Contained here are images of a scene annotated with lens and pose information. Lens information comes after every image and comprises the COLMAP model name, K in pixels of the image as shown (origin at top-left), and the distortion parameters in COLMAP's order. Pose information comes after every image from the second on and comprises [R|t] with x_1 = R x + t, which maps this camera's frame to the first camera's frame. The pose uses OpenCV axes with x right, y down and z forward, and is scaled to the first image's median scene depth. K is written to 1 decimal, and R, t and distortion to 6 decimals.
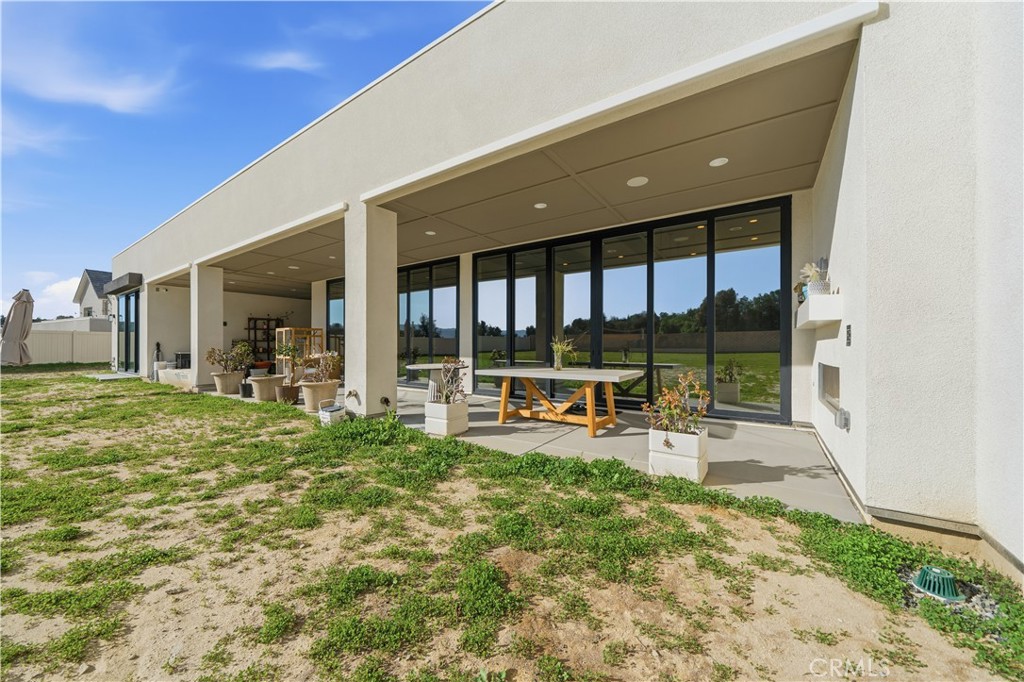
lens RADIAL K [[380.5, 0, 503.3], [0, 380.5, 343.9], [0, 0, 1]] dist [-0.000623, 0.000045]
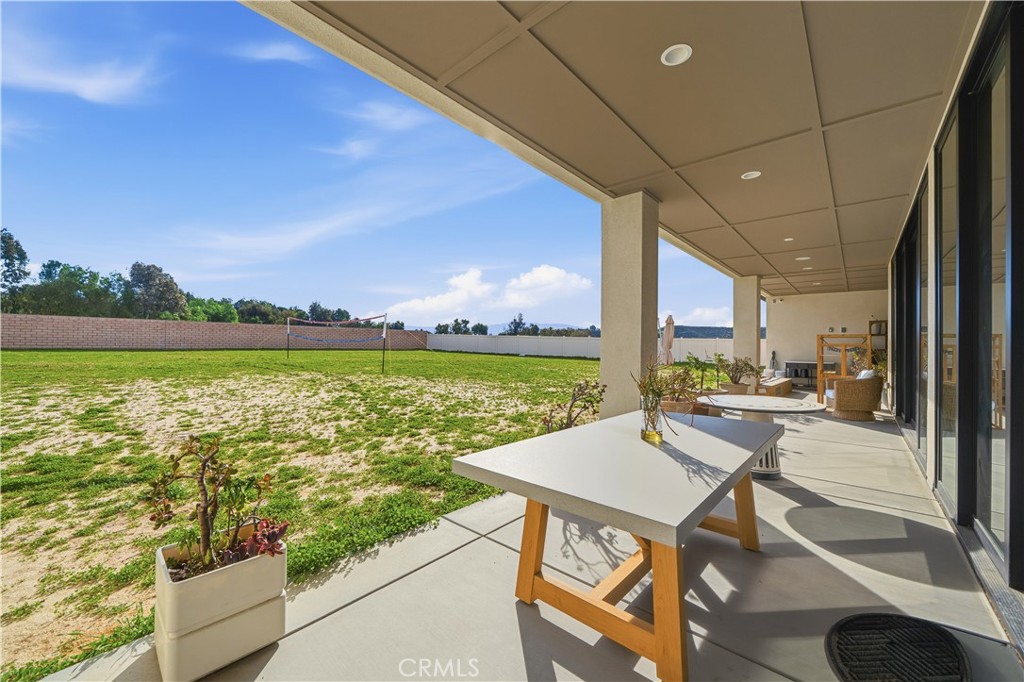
lens RADIAL K [[380.5, 0, 504.3], [0, 380.5, 345.2], [0, 0, 1]] dist [-0.000623, 0.000045]
pose [[-0.134130, -0.005431, -0.990949, 1.047625], [-0.002510, 0.999984, -0.005141, -0.054027], [0.990961, 0.001798, -0.134141, 1.660718]]
